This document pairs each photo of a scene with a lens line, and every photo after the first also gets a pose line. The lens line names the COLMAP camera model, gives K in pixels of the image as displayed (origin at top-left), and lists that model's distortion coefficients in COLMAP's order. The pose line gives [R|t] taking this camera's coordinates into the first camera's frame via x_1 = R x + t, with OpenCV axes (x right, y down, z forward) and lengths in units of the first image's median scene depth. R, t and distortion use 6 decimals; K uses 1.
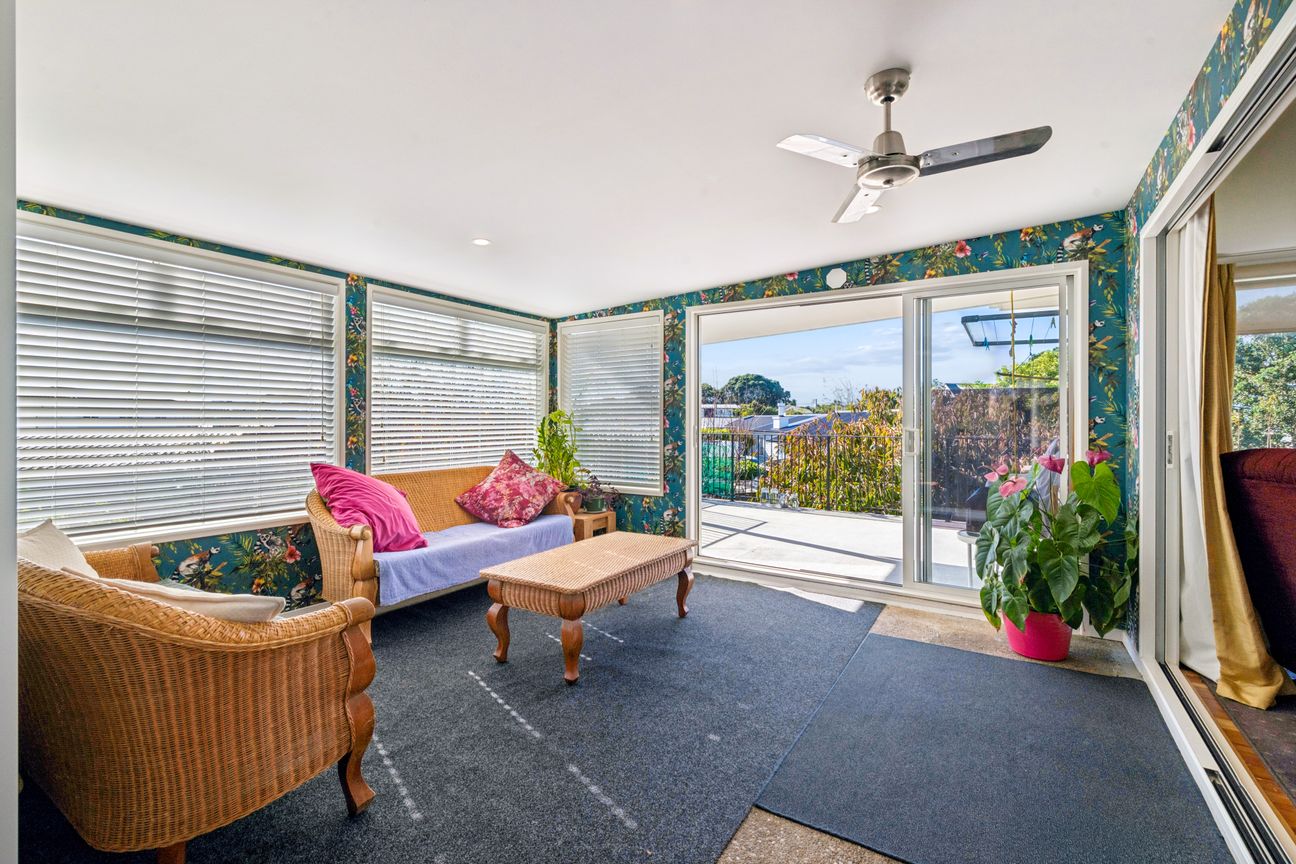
lens RADIAL K [[569.9, 0, 650.4], [0, 569.9, 414.7], [0, 0, 1]] dist [0.001061, 0.000136]
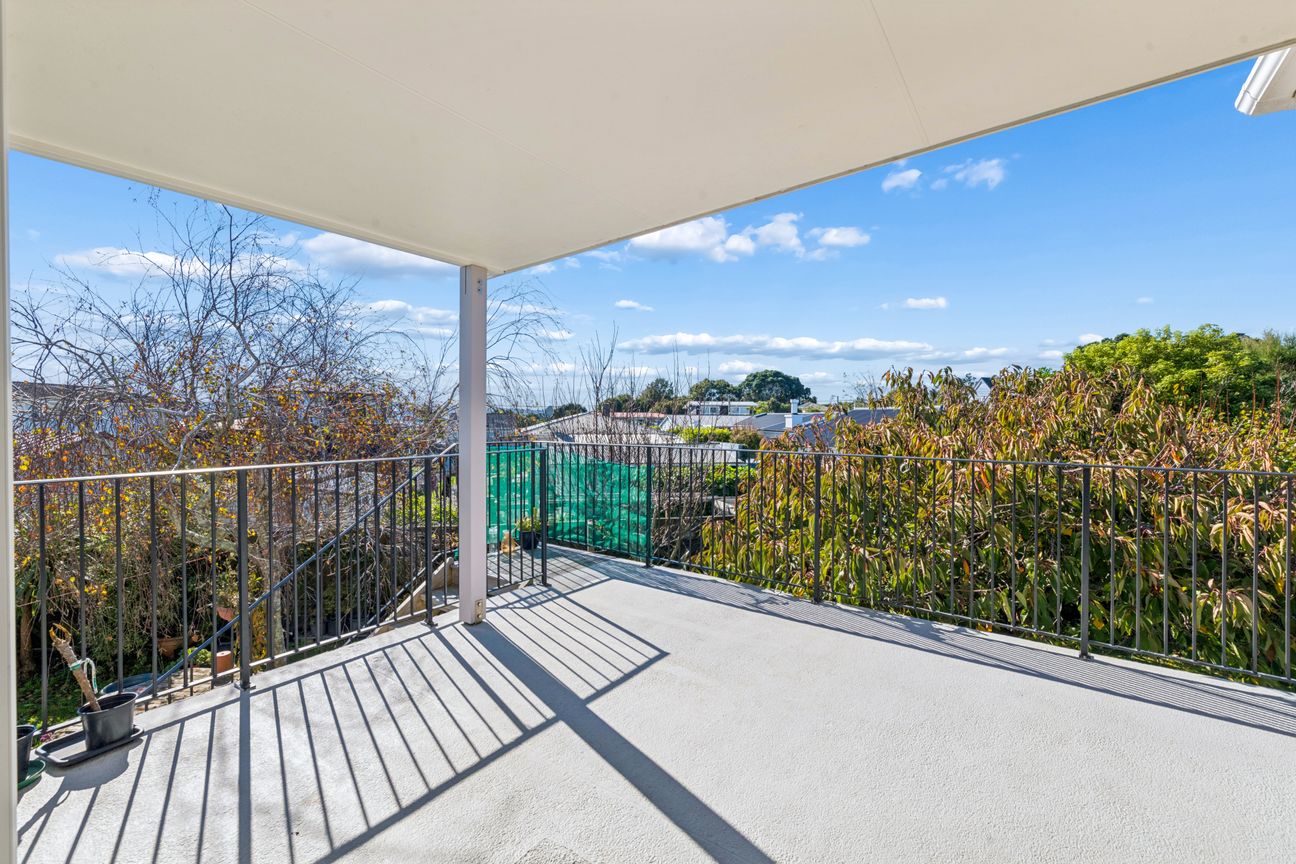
lens RADIAL K [[556.6, 0, 647.6], [0, 556.6, 423.4], [0, 0, 1]] dist [0.000593, 0.000036]
pose [[0.998764, 0.003344, -0.049595, 0.343899], [-0.002339, 0.999791, 0.020310, 0.000864], [0.049653, -0.020169, 0.998563, 0.925832]]
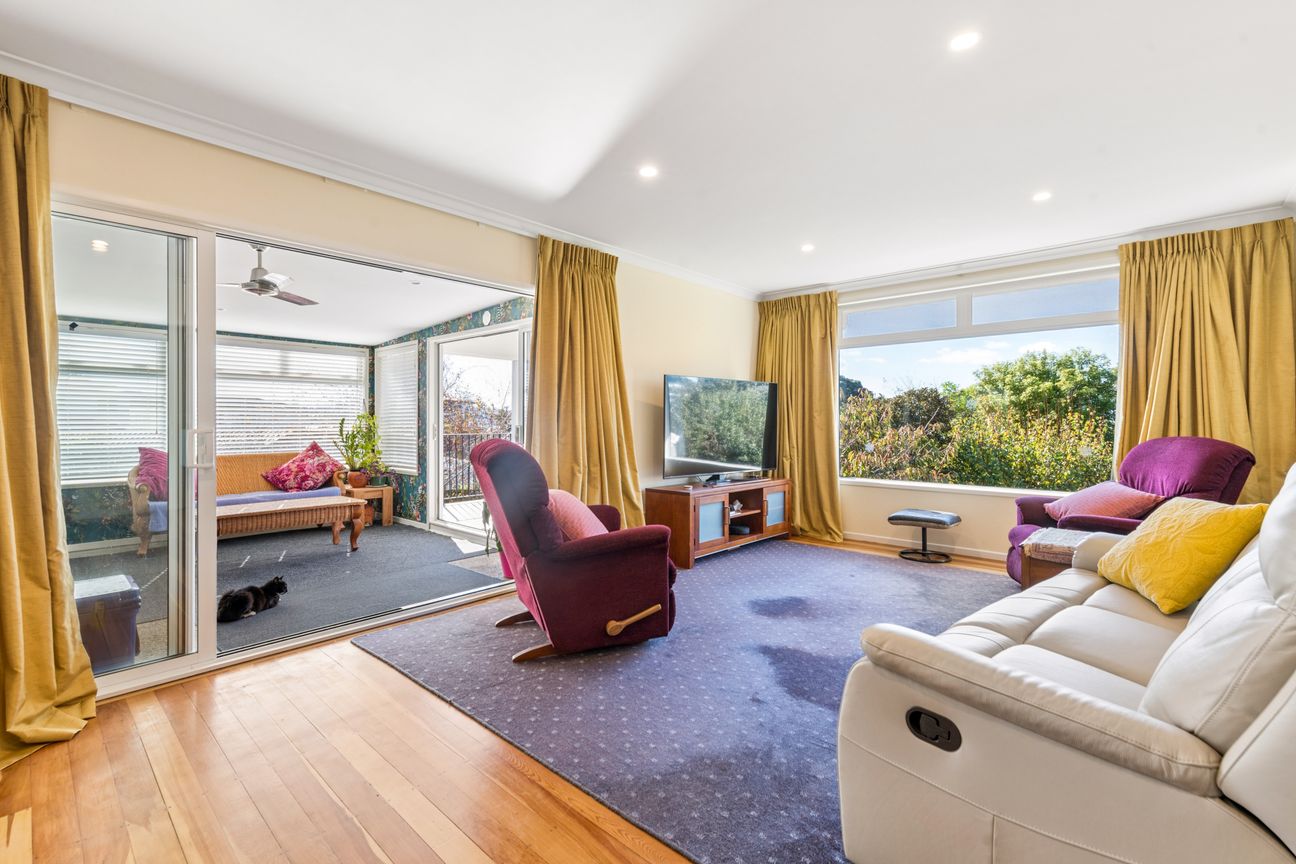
lens RADIAL K [[569.9, 0, 650.4], [0, 569.9, 414.7], [0, 0, 1]] dist [0.001061, 0.000136]
pose [[0.985151, -0.004038, -0.171642, 0.904895], [0.004105, 0.999992, 0.000034, -0.001875], [0.171640, -0.000739, 0.985159, -0.285059]]
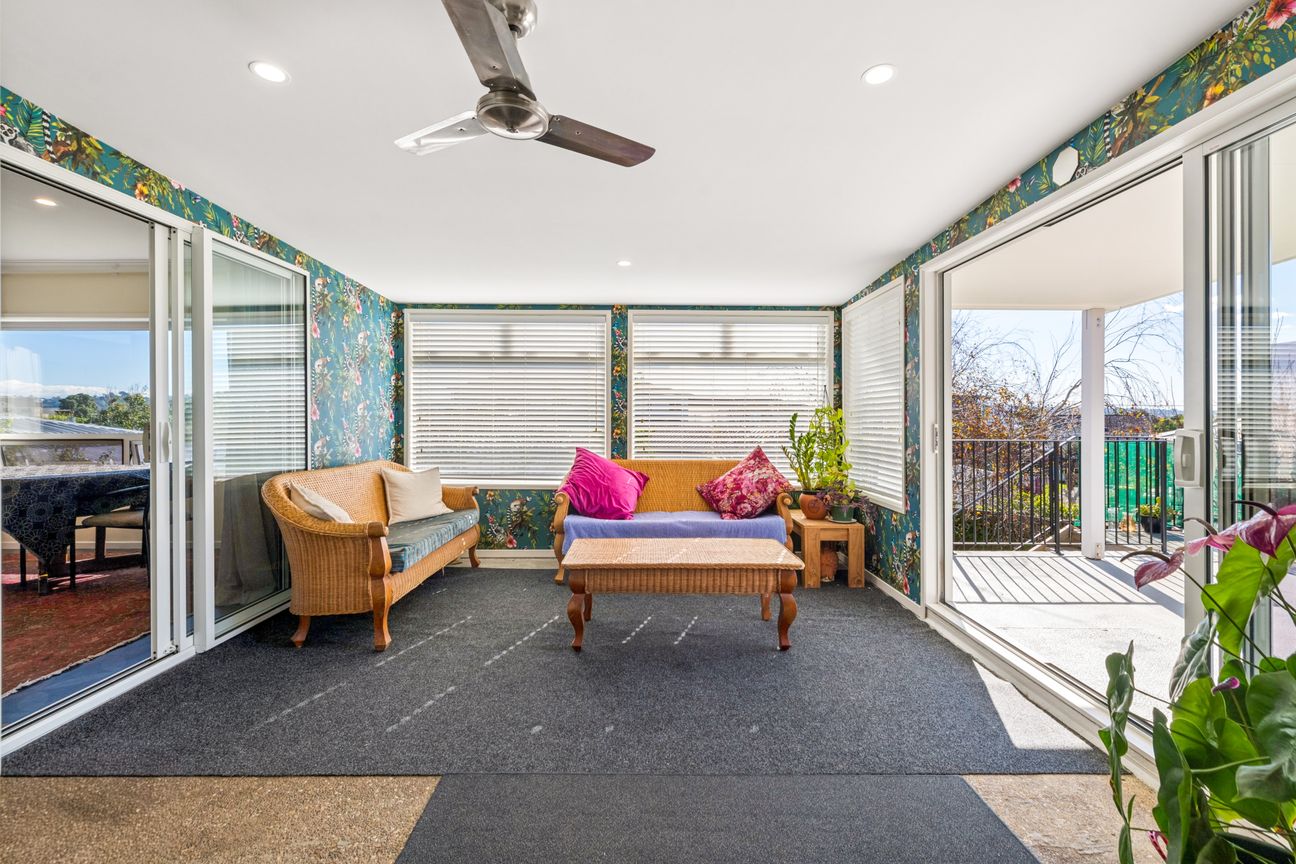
lens RADIAL K [[569.9, 0, 650.4], [0, 569.9, 414.7], [0, 0, 1]] dist [0.001061, 0.000136]
pose [[0.537009, -0.005487, -0.843559, 0.551524], [0.006363, 0.999977, -0.002454, 0.007735], [0.843552, -0.004049, 0.537032, 0.323088]]
